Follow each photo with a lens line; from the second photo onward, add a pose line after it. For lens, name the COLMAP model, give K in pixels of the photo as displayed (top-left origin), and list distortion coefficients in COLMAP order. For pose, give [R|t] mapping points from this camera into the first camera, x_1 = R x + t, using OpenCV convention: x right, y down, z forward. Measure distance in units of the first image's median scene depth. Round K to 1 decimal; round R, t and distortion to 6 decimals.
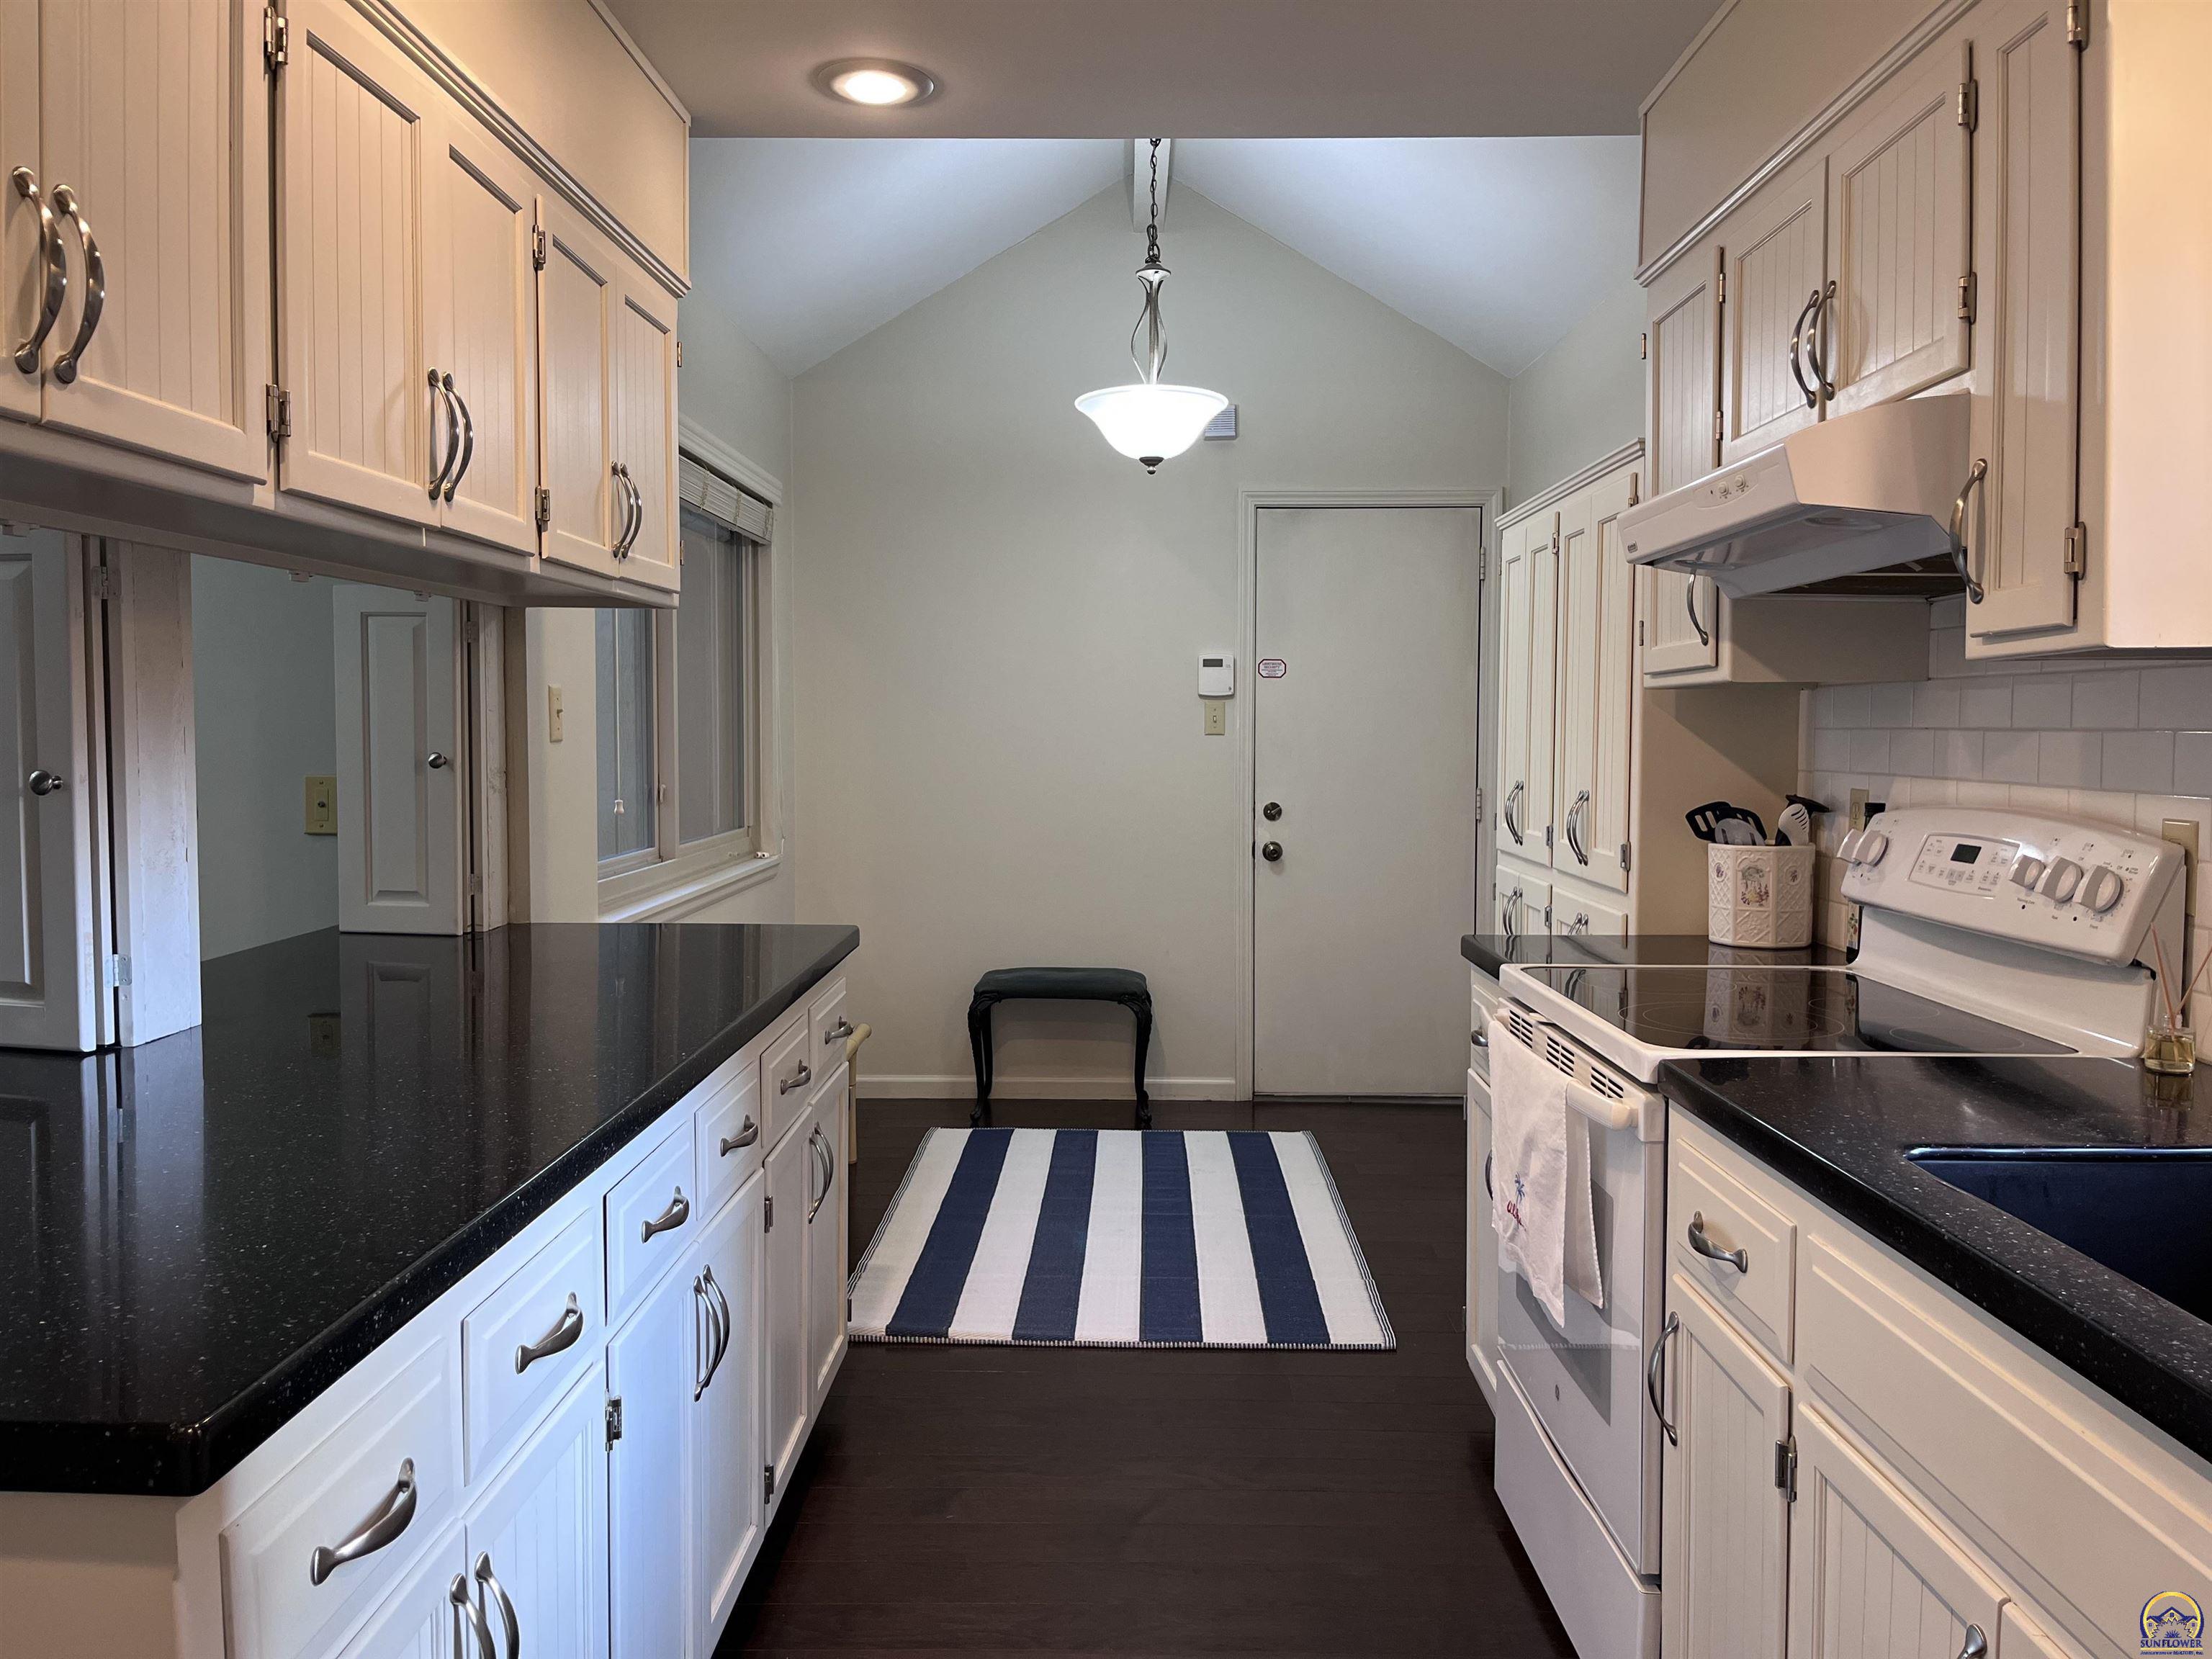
lens RADIAL K [[1677.8, 0, 1104.4], [0, 1677.8, 825.2], [0, 0, 1]] dist [0.064503, -0.081188]
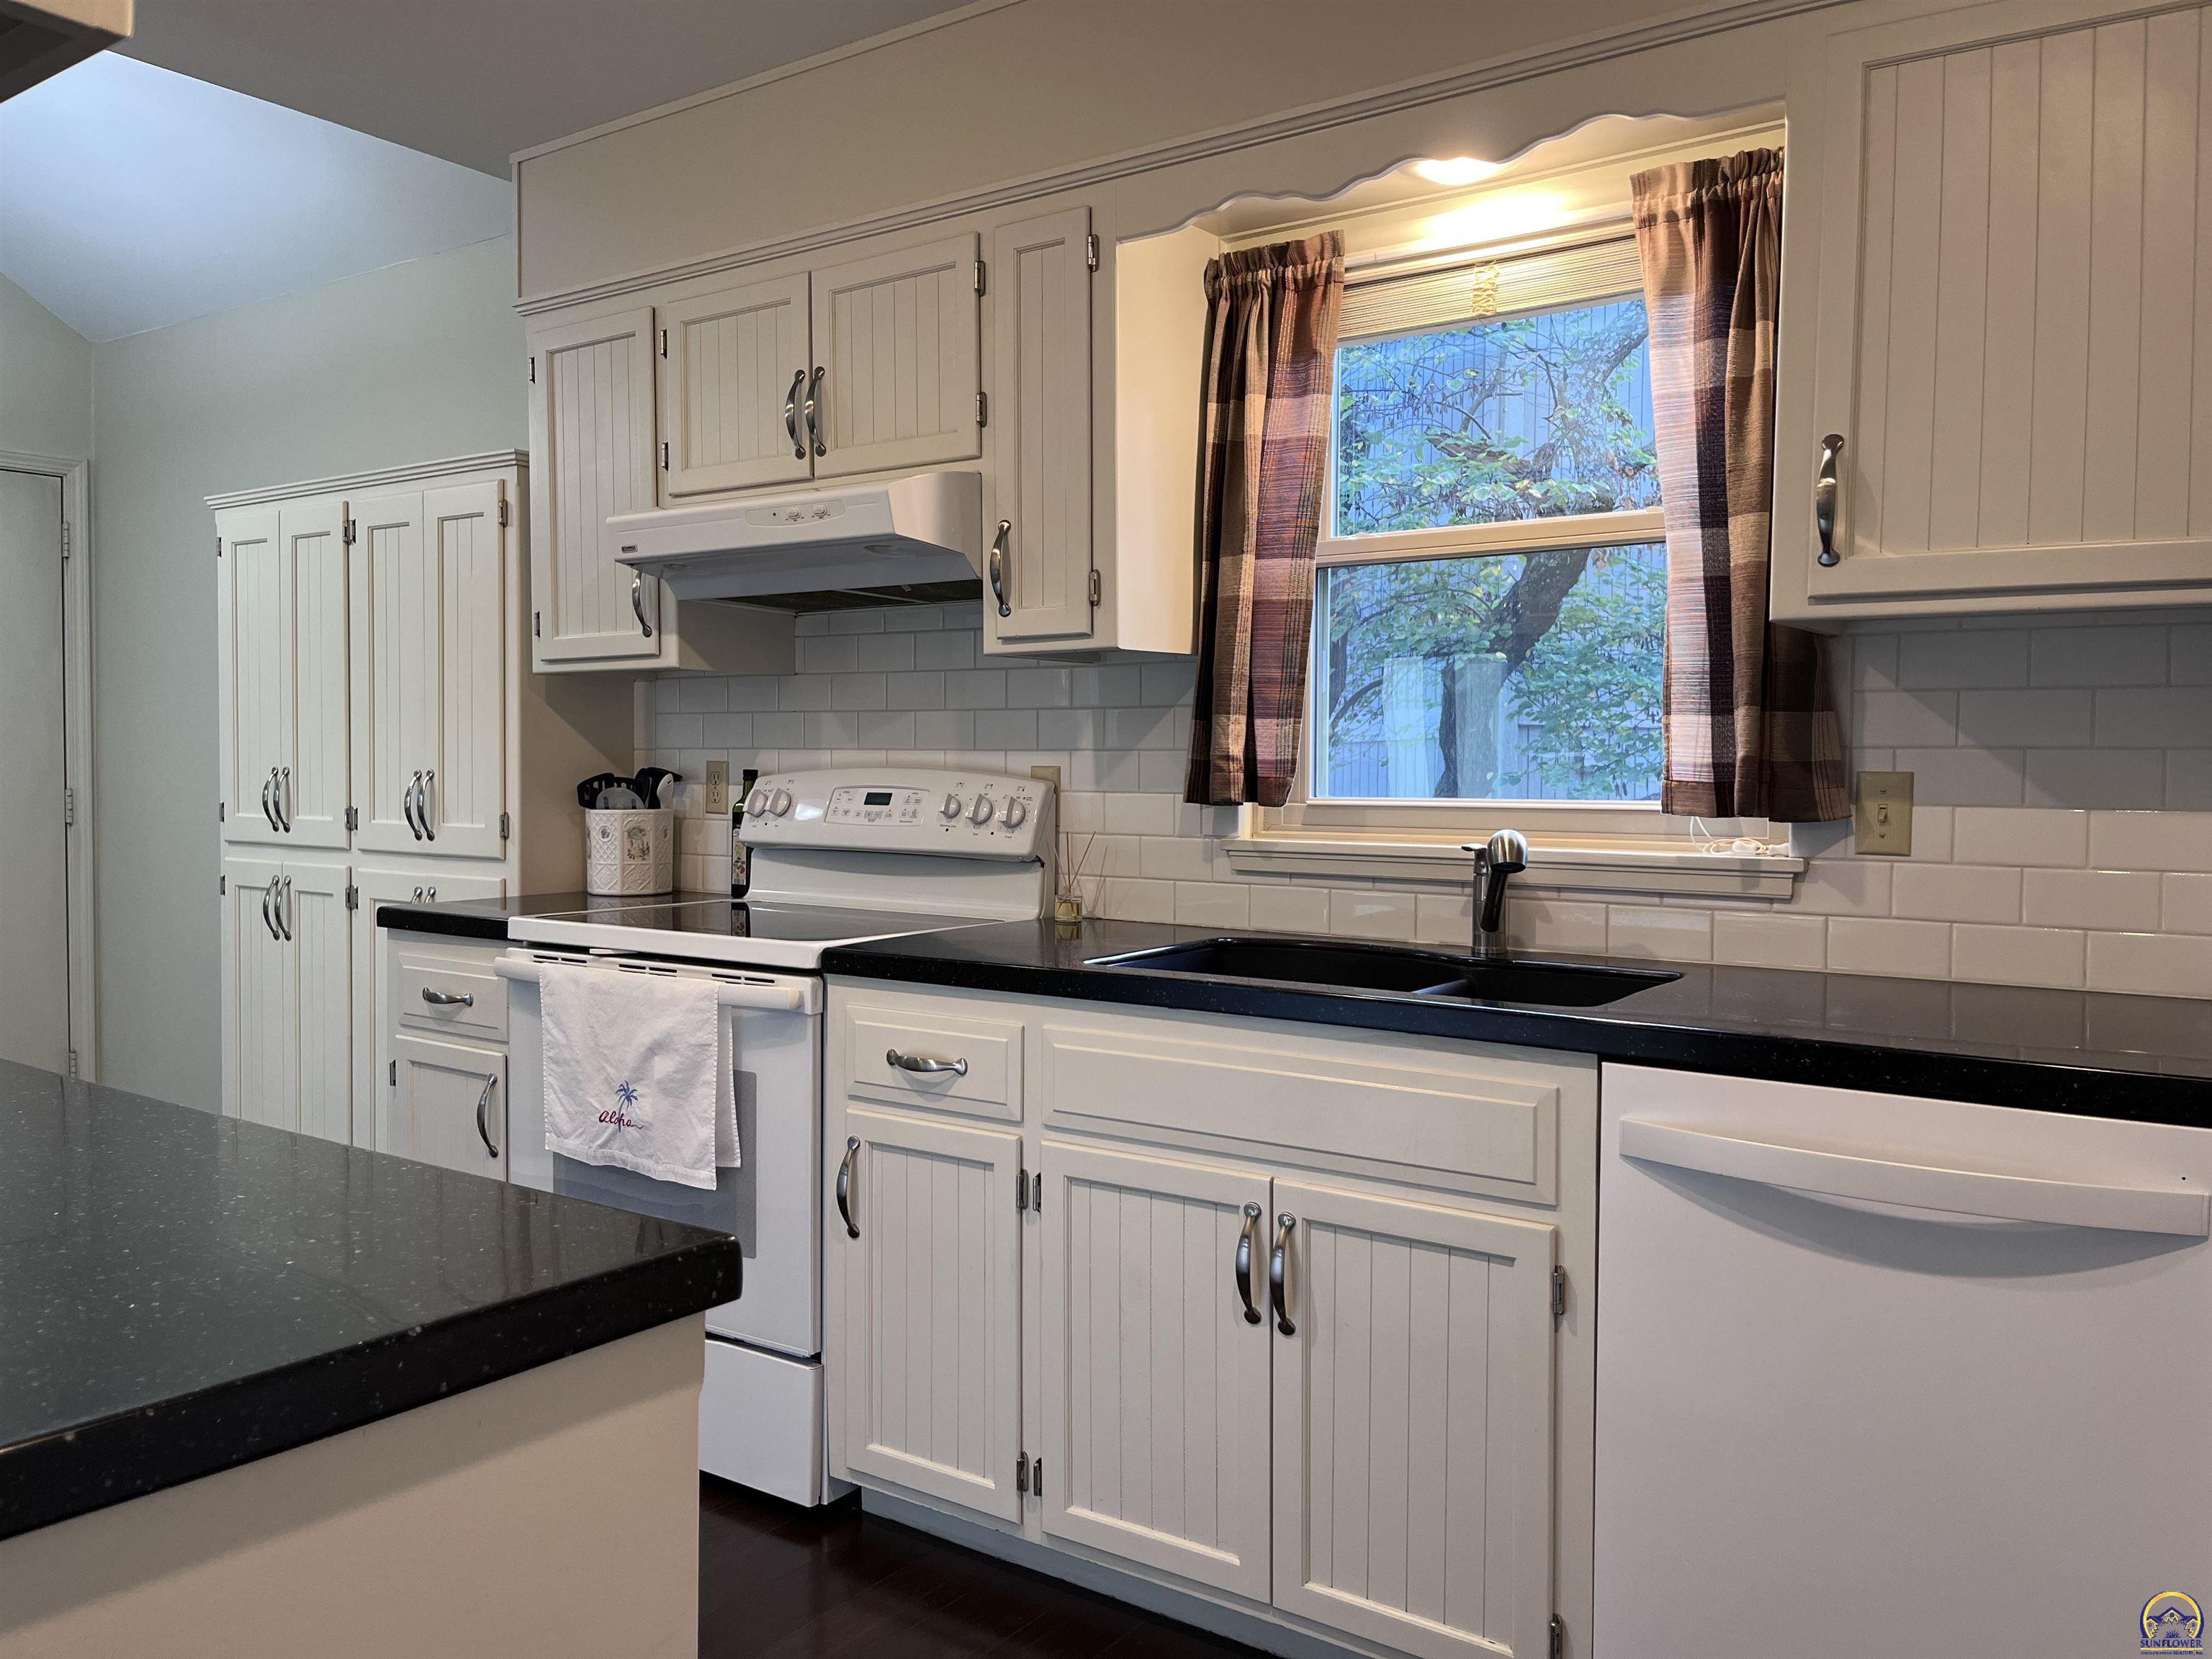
lens RADIAL K [[1677.8, 0, 1091.1], [0, 1677.8, 830.1], [0, 0, 1]] dist [0.064503, -0.081188]
pose [[0.563432, -0.029039, 0.825652, -0.470848], [0.040965, 0.999135, 0.007186, 0.035380], [-0.825146, 0.029774, 0.564134, 0.075095]]
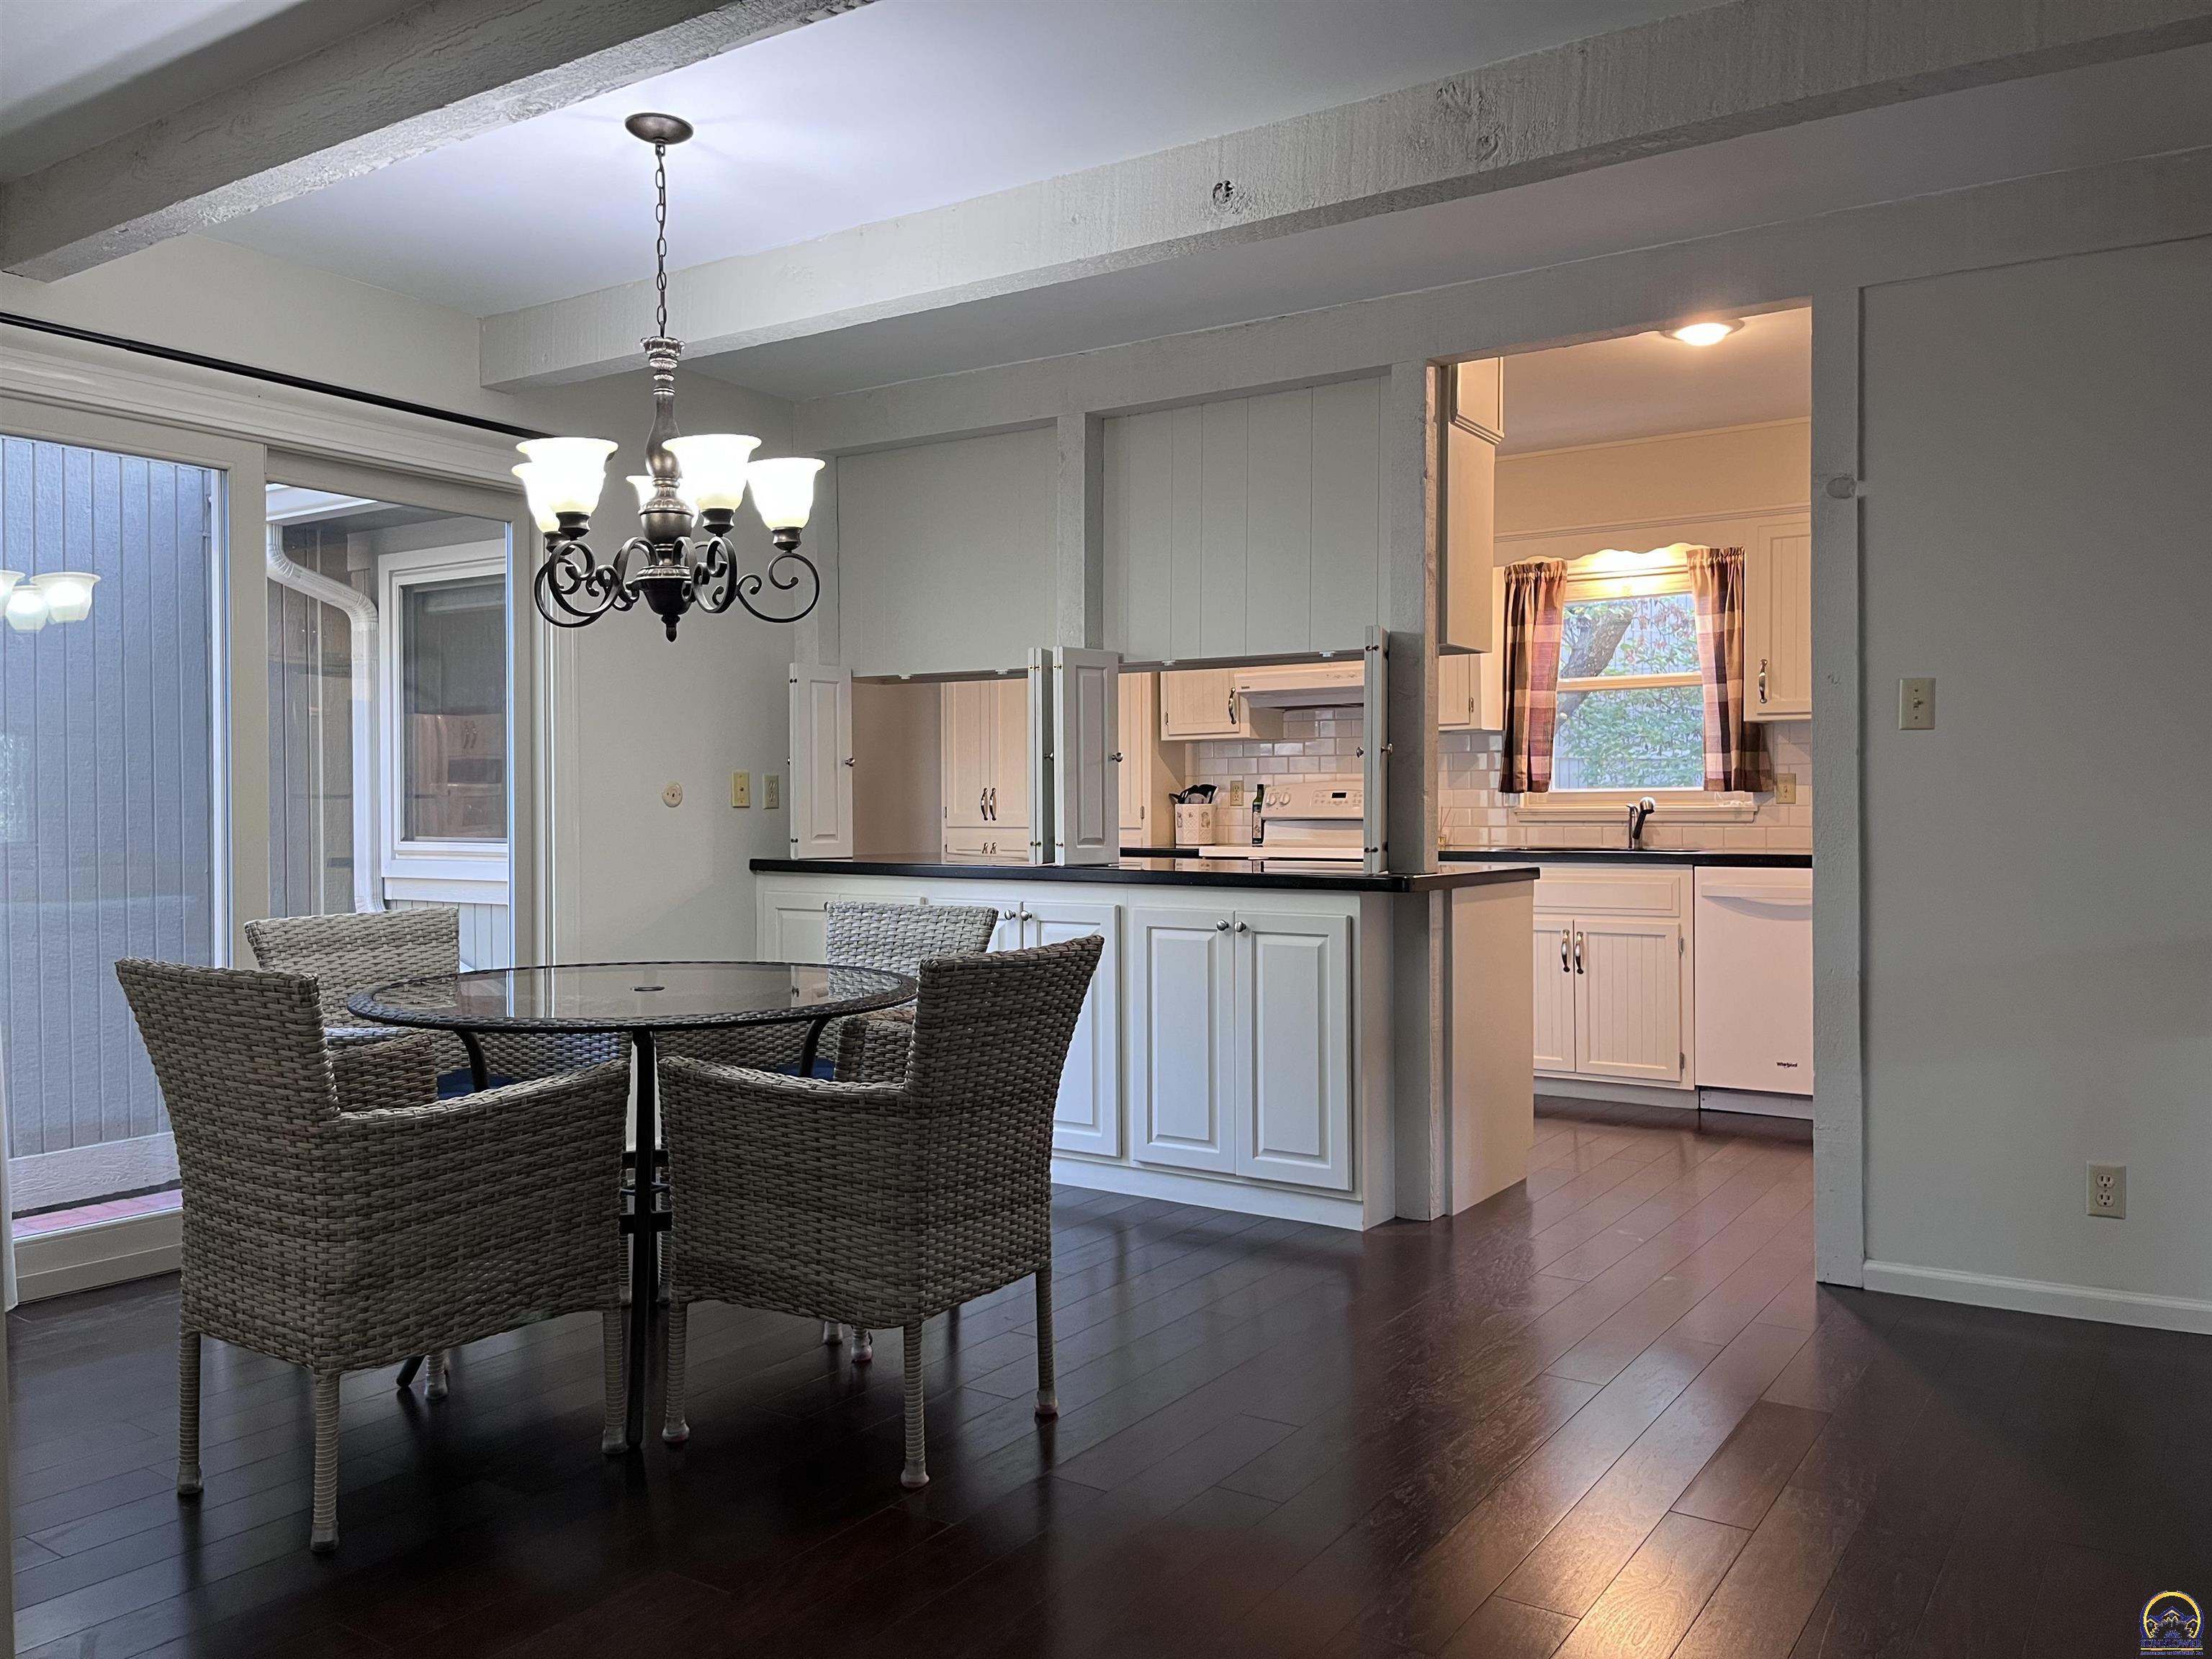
lens RADIAL K [[1677.8, 0, 1101.8], [0, 1677.8, 824.3], [0, 0, 1]] dist [0.064503, -0.081188]
pose [[0.538282, -0.015595, 0.842621, -2.026094], [0.055436, 0.998319, -0.016937, 0.086014], [-0.840940, 0.055829, 0.538241, -0.234610]]
